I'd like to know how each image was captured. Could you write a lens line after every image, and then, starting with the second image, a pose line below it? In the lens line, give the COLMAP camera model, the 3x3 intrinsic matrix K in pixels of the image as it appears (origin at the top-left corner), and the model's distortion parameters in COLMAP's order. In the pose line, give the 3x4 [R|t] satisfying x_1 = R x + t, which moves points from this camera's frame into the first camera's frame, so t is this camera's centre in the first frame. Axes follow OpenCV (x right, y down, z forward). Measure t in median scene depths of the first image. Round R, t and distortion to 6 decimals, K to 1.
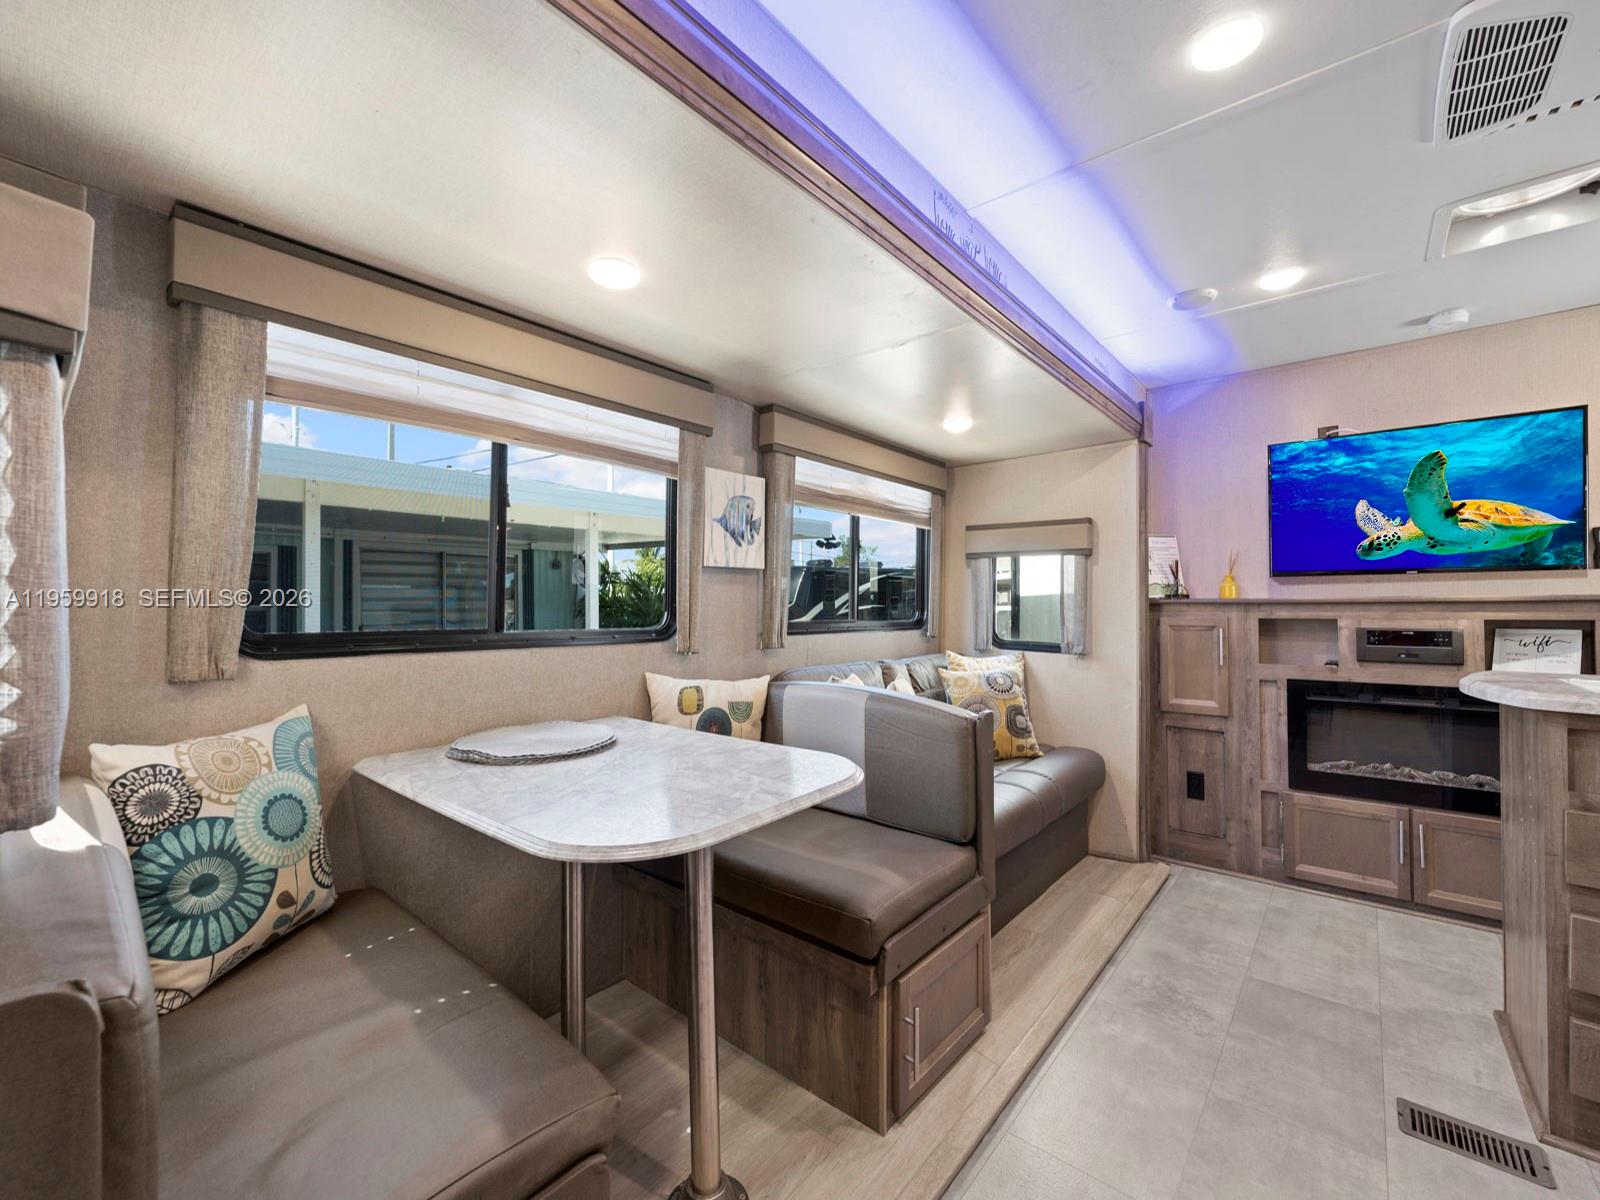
lens RADIAL K [[657.5, 0, 796.6], [0, 657.5, 605.3], [0, 0, 1]] dist [-0.002986, -0.000497]
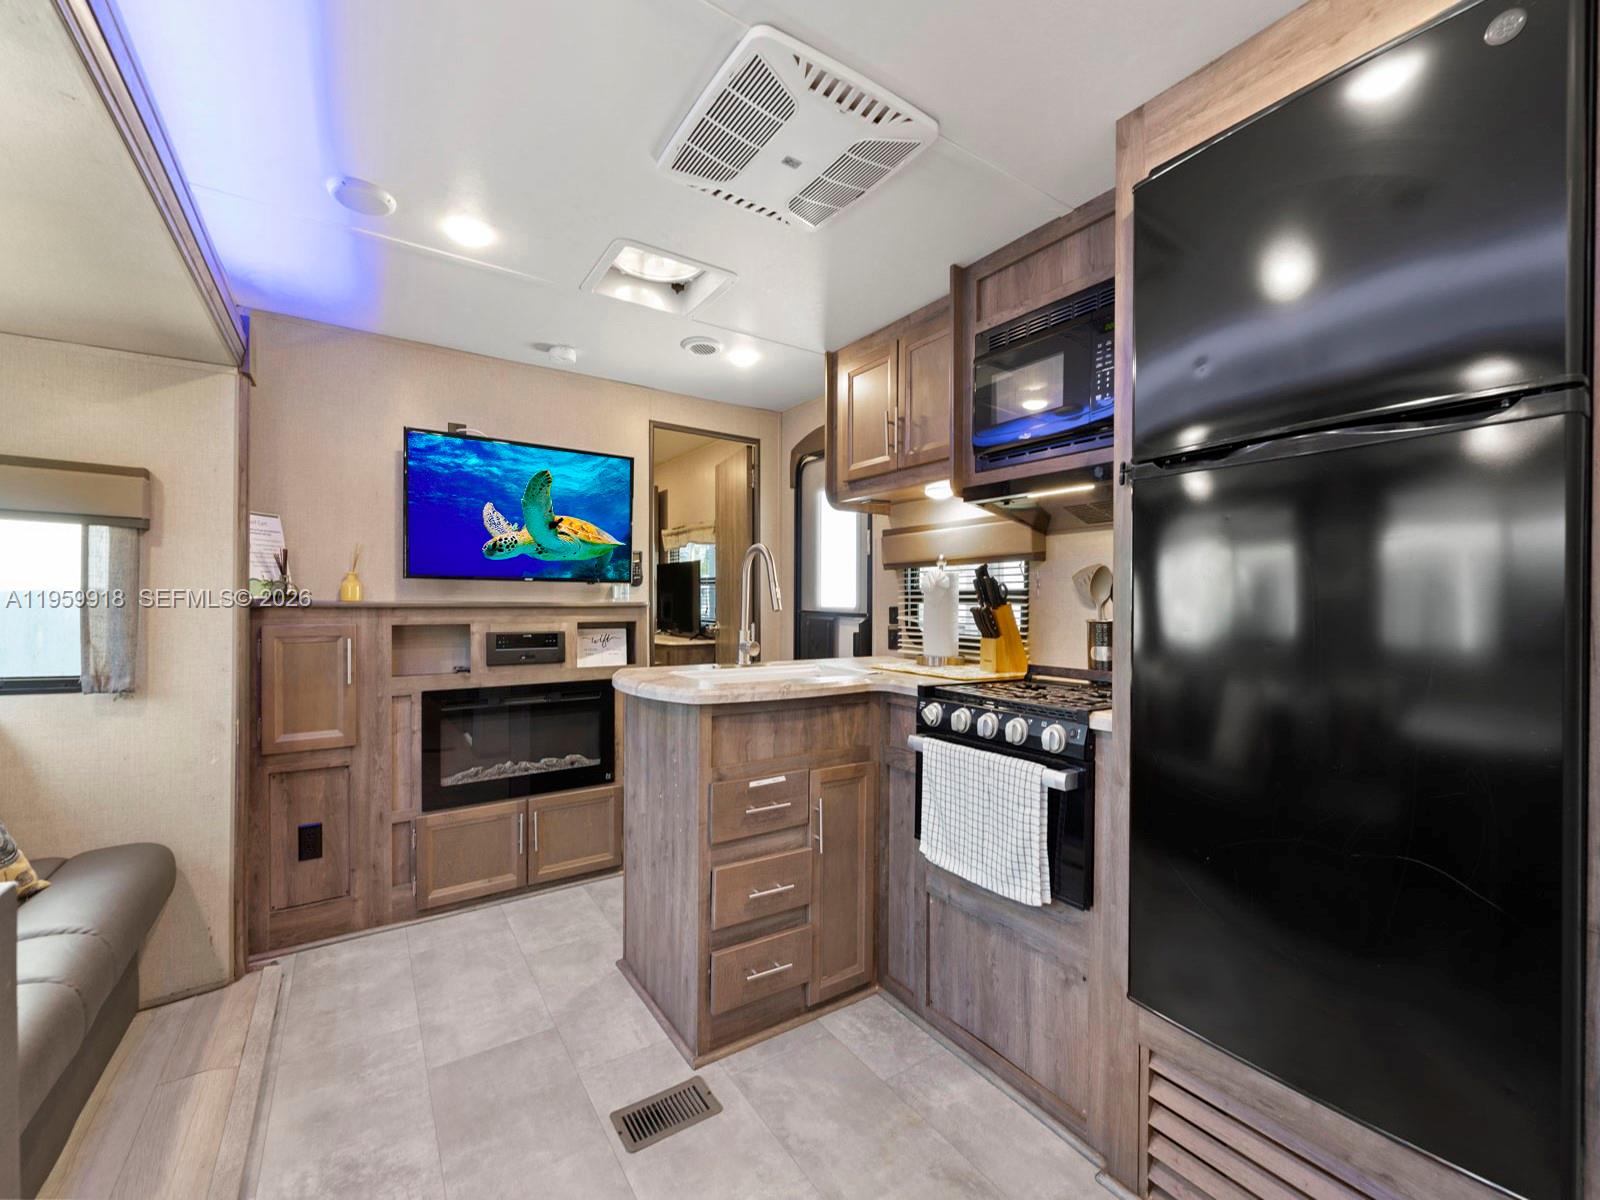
lens RADIAL K [[657.5, 0, 796.6], [0, 657.5, 605.3], [0, 0, 1]] dist [-0.002986, -0.000497]
pose [[0.279852, 0.001214, 0.960042, 0.026812], [-0.005938, 0.999982, 0.000466, -0.009424], [-0.960025, -0.005831, 0.279854, 0.255167]]
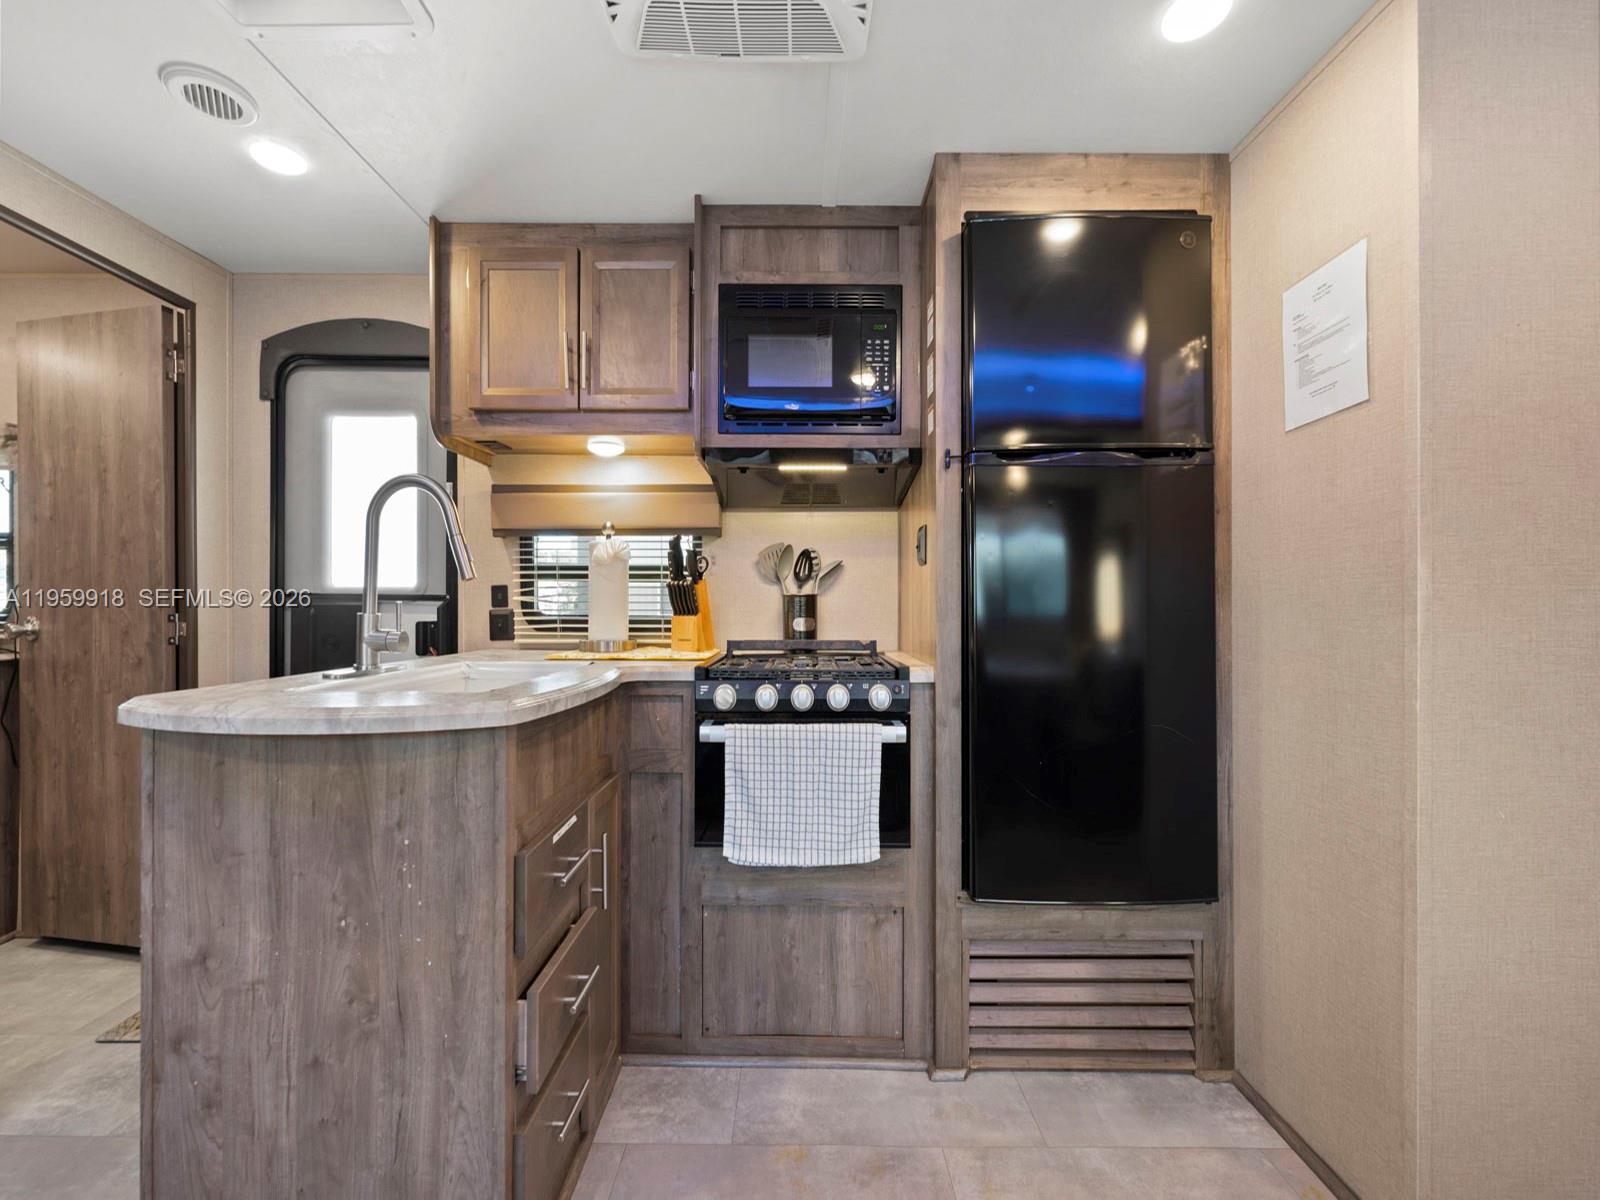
lens RADIAL K [[649.1, 0, 798.8], [0, 649.1, 604.1], [0, 0, 1]] dist [-0.000513, -0.000101]
pose [[-0.641331, 0.005393, 0.767245, 0.188632], [0.003789, 0.999985, -0.003861, 0.015309], [-0.767255, 0.000431, -0.641342, 0.569968]]
